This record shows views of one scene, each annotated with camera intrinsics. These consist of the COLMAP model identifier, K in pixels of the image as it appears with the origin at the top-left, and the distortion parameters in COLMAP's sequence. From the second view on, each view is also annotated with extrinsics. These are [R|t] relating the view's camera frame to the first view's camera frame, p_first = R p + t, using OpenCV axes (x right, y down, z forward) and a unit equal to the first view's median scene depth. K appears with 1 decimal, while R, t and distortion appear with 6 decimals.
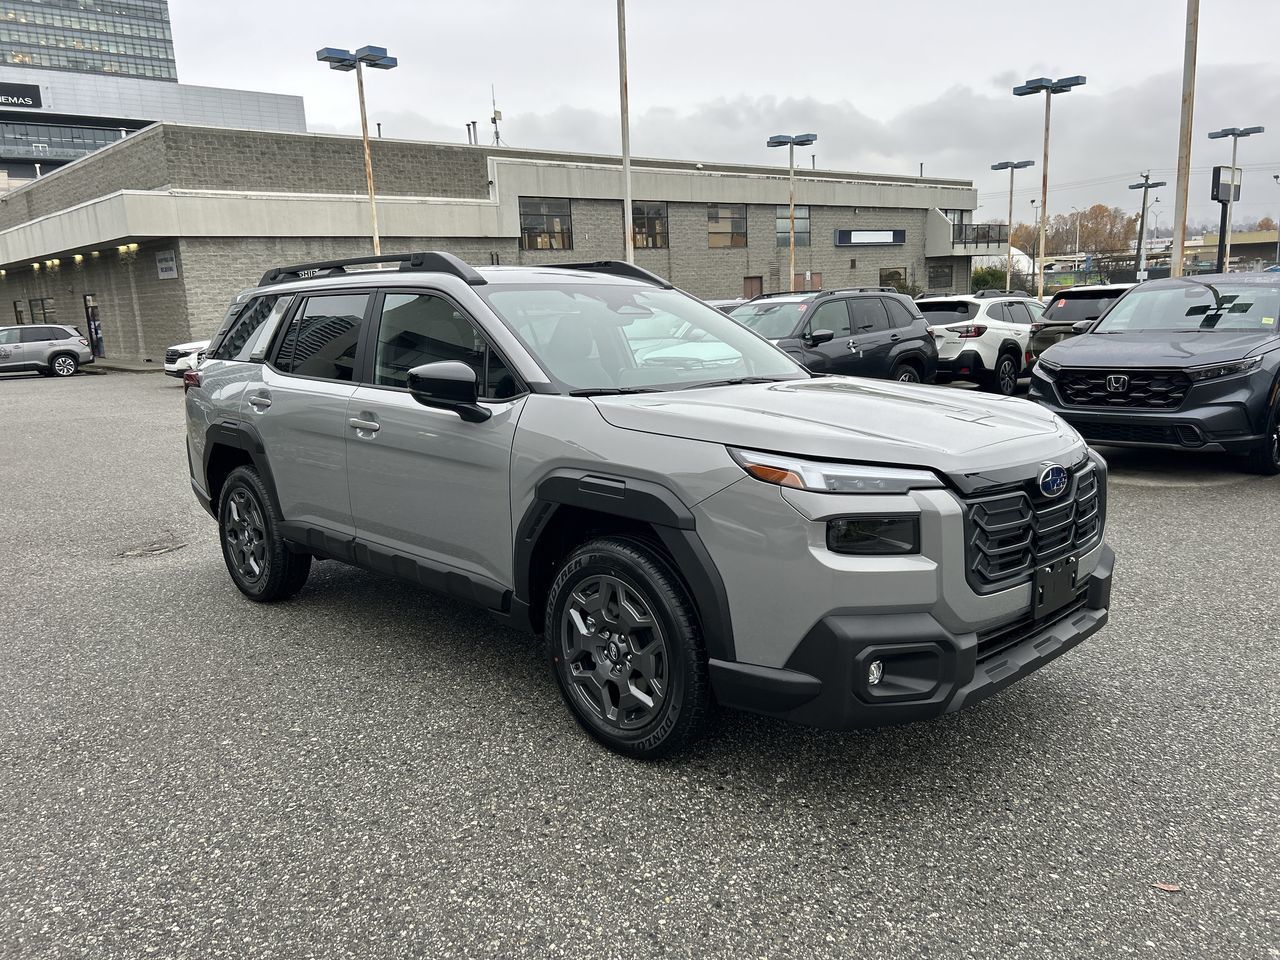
lens RADIAL K [[953.4, 0, 626.7], [0, 953.4, 480.0], [0, 0, 1]] dist [0.047997, -0.045662]
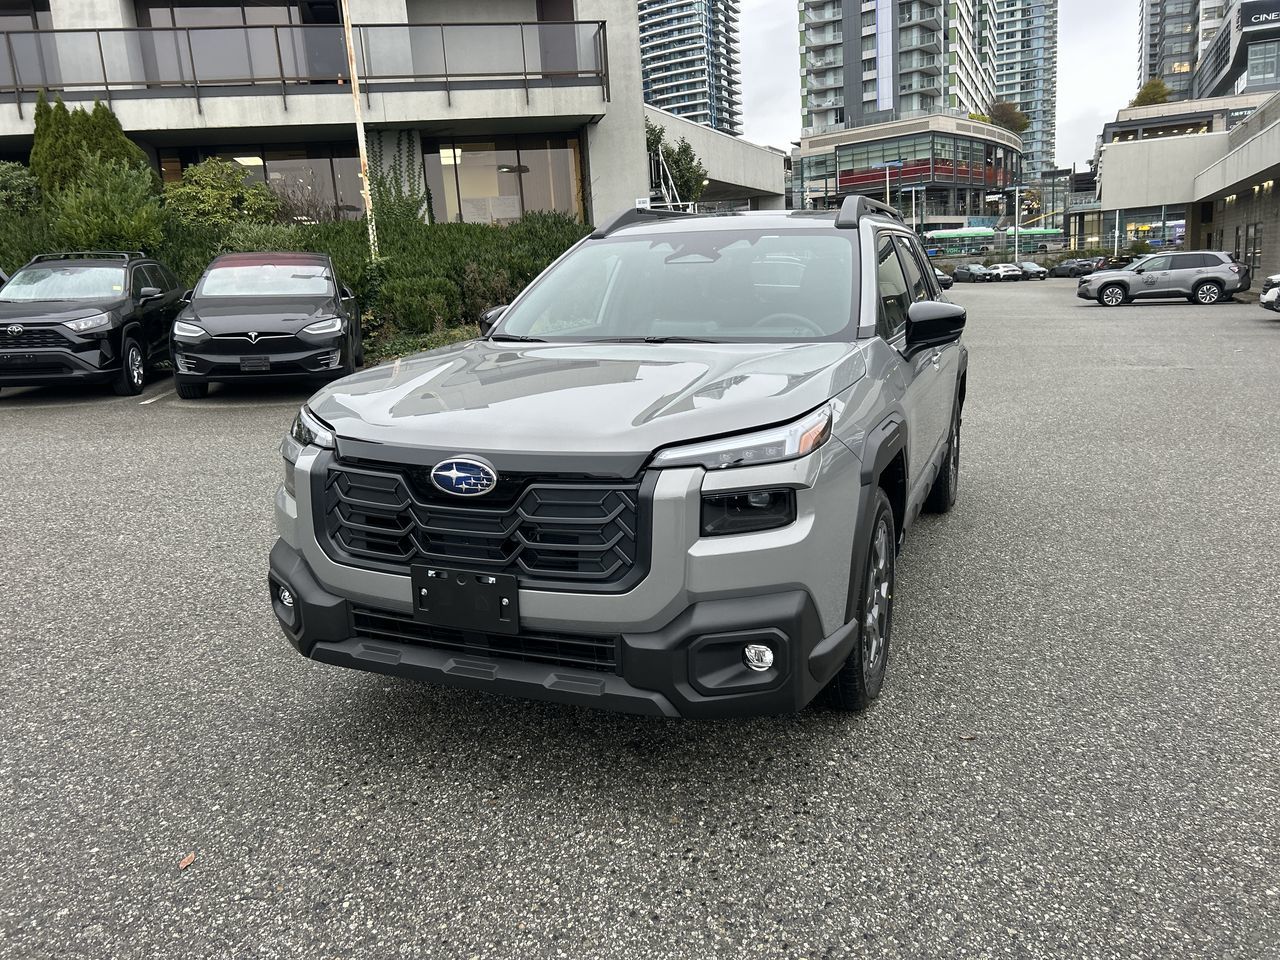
lens RADIAL K [[953.4, 0, 636.9], [0, 953.4, 472.6], [0, 0, 1]] dist [0.047997, -0.045662]
pose [[0.400464, 0.195961, -0.895113, 0.334526], [-0.133974, 0.978889, 0.154362, -0.040931], [0.906465, 0.058106, 0.418263, 0.209892]]
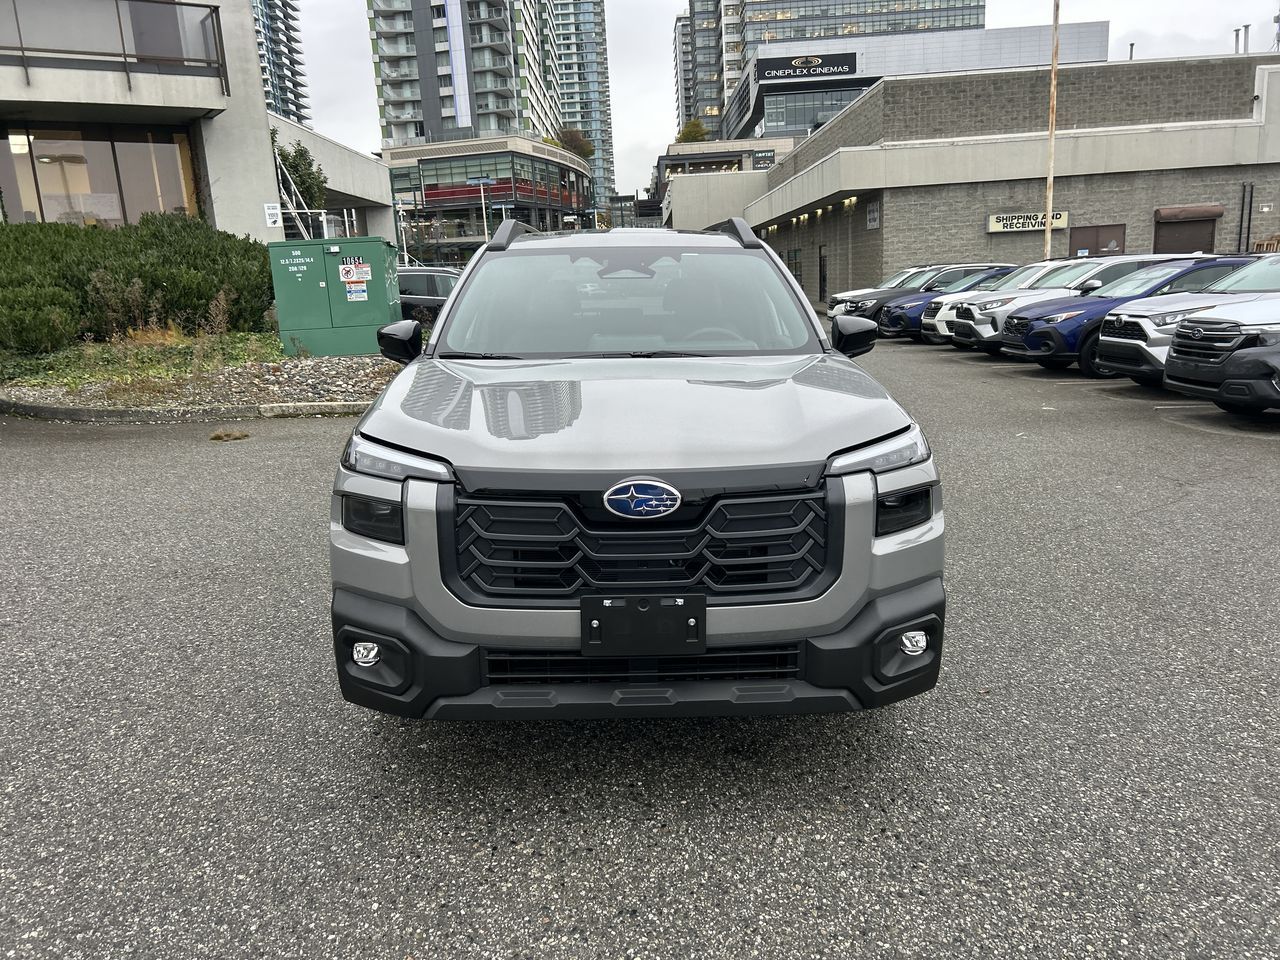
lens RADIAL K [[953.4, 0, 636.5], [0, 953.4, 484.9], [0, 0, 1]] dist [0.047997, -0.045662]
pose [[0.736538, 0.150967, -0.659333, 0.258893], [-0.111441, 0.988538, 0.101855, -0.024967], [0.667152, -0.001544, 0.744920, 0.104940]]
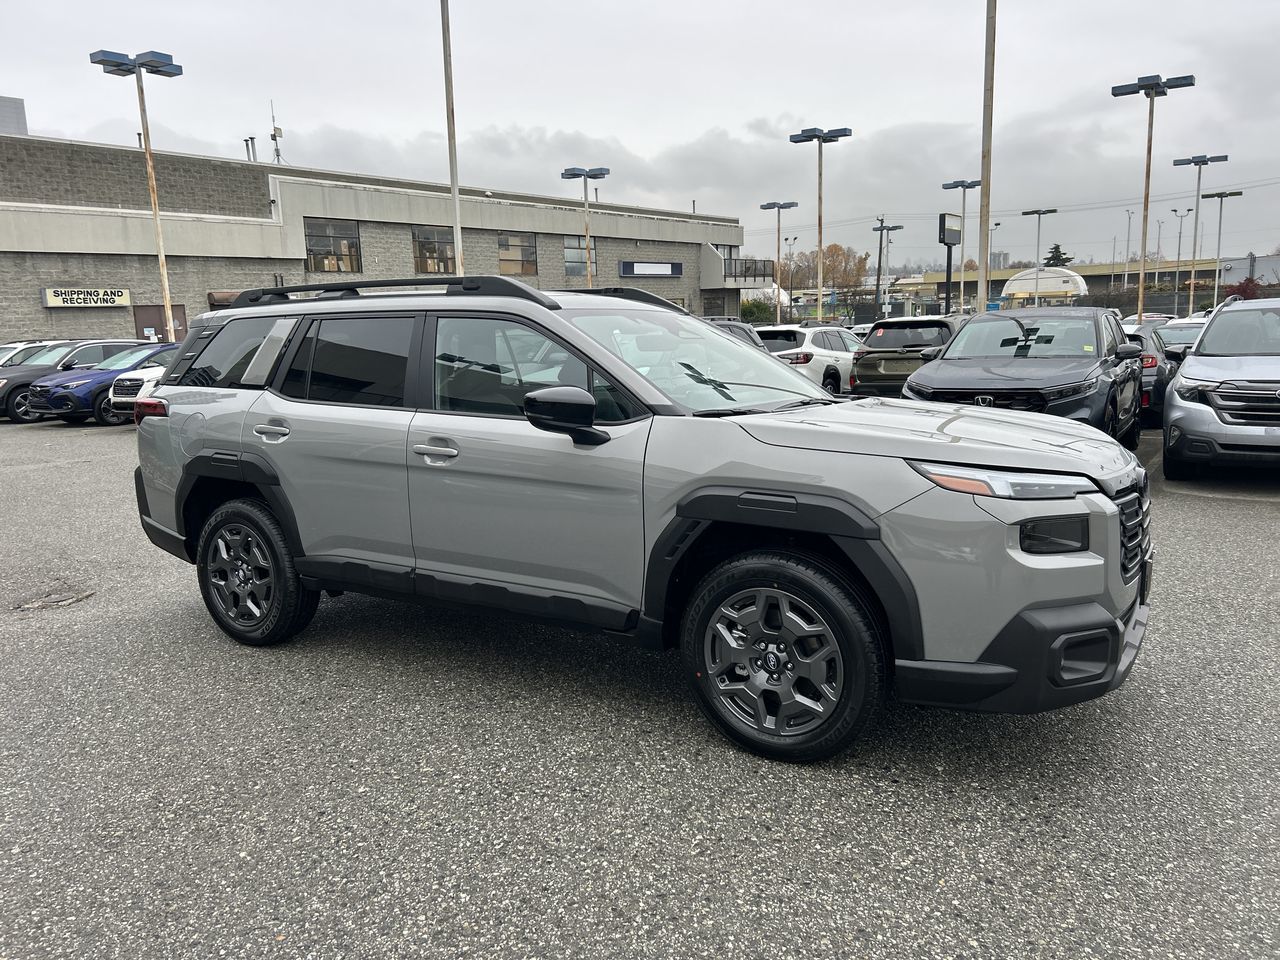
lens RADIAL K [[953.4, 0, 627.1], [0, 953.4, 478.2], [0, 0, 1]] dist [0.047997, -0.045662]
pose [[0.972717, -0.028459, 0.230241, -0.113744], [0.035167, 0.999067, -0.025081, 0.000282], [-0.229313, 0.032494, 0.972810, 0.004846]]
